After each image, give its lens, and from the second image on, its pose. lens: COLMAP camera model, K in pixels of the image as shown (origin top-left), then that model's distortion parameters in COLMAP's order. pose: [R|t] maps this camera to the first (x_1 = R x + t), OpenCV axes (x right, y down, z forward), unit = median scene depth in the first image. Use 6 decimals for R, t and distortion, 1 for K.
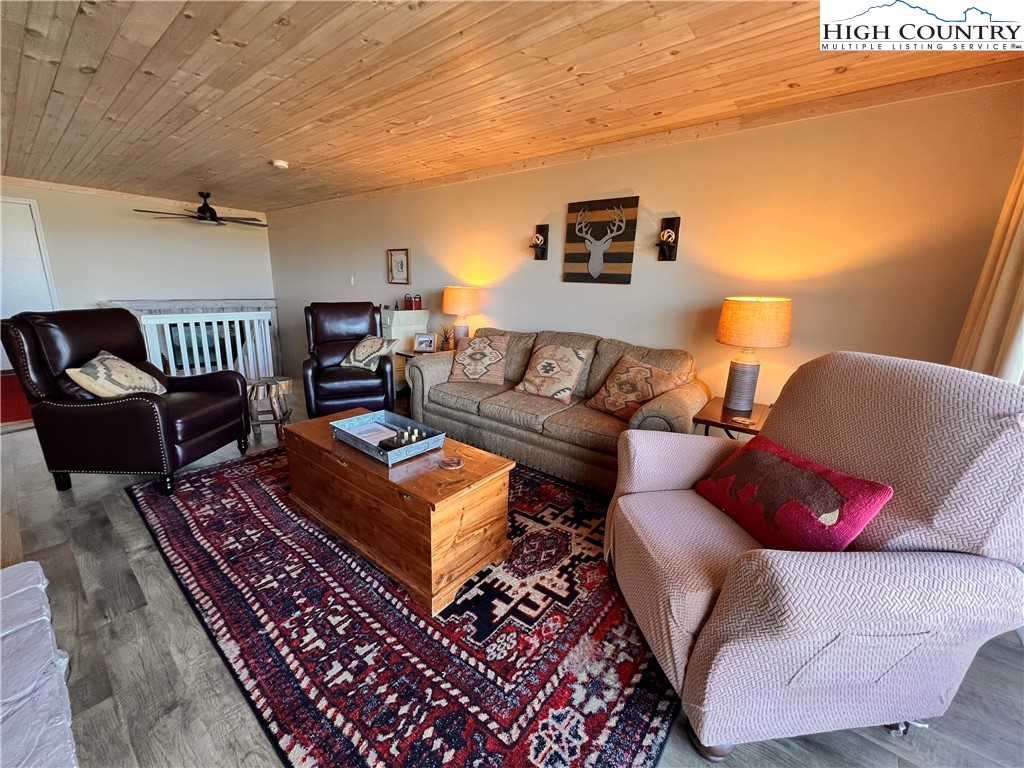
lens RADIAL K [[408.7, 0, 509.1], [0, 408.7, 382.7], [0, 0, 1]] dist [-0.001429, 0.000184]
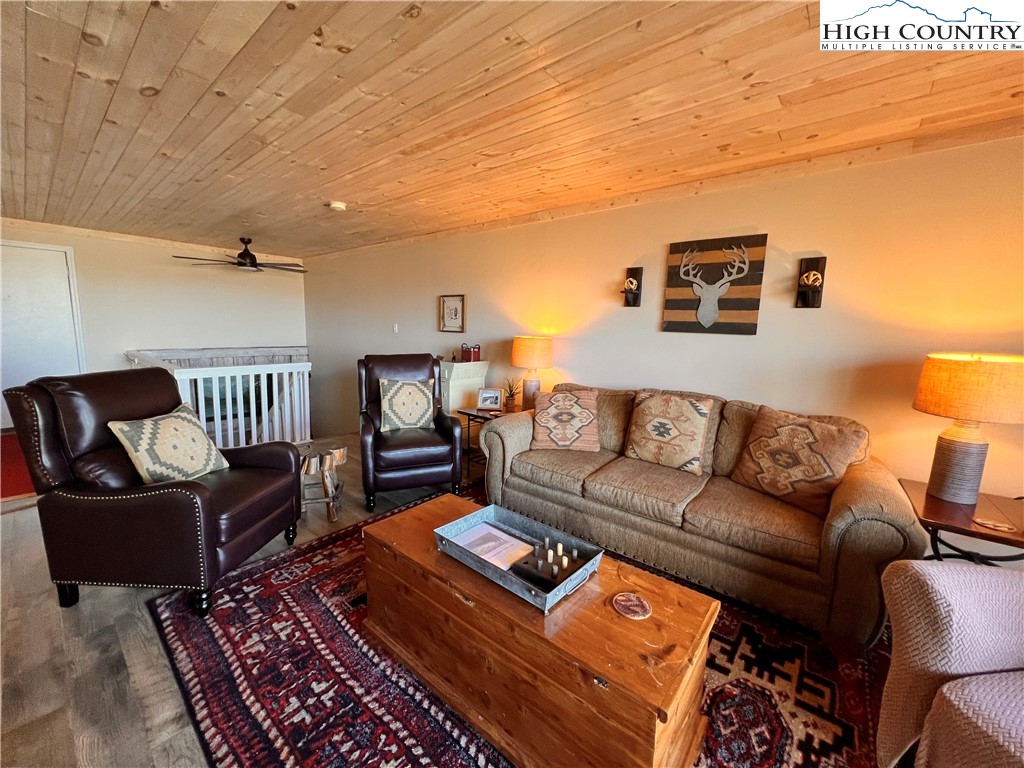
lens RADIAL K [[408.7, 0, 509.5], [0, 408.7, 382.5], [0, 0, 1]] dist [-0.001429, 0.000184]
pose [[0.999791, -0.002451, -0.020287, -0.239057], [0.000422, 0.995046, -0.099414, -0.075933], [0.020431, 0.099385, 0.994839, 0.206805]]
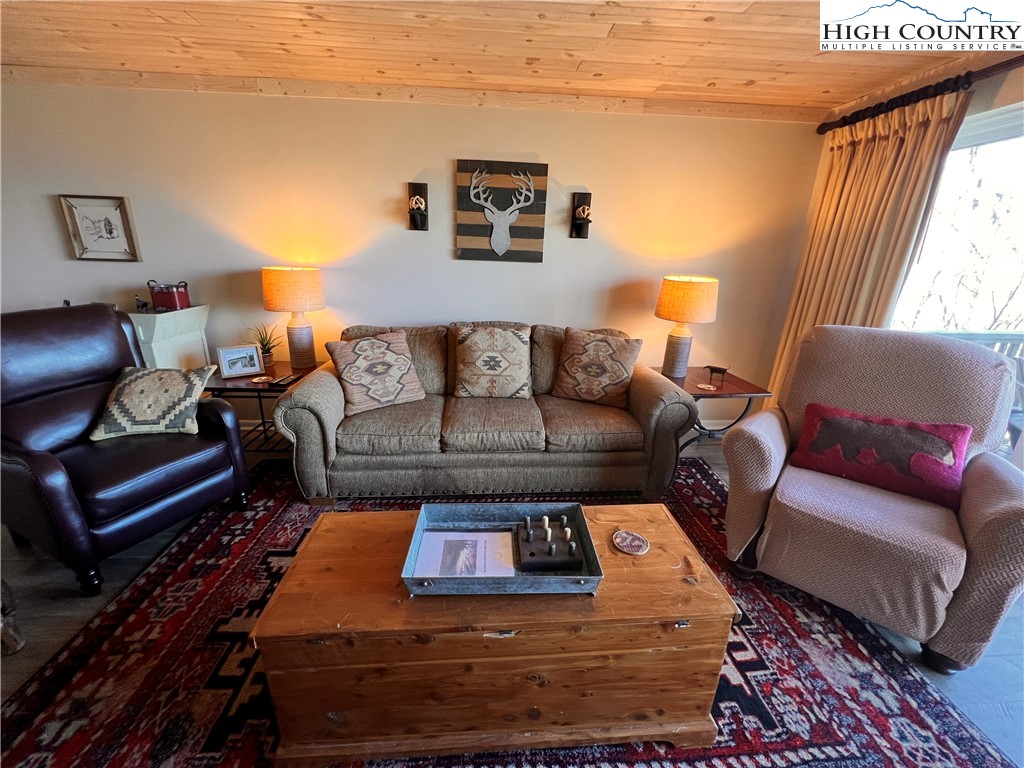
lens RADIAL K [[408.7, 0, 510.0], [0, 408.7, 382.0], [0, 0, 1]] dist [-0.001429, 0.000184]
pose [[0.734118, -0.217258, 0.643327, -0.509699], [0.154034, 0.976016, 0.153837, -0.162900], [-0.661320, -0.013840, 0.749976, 0.438541]]
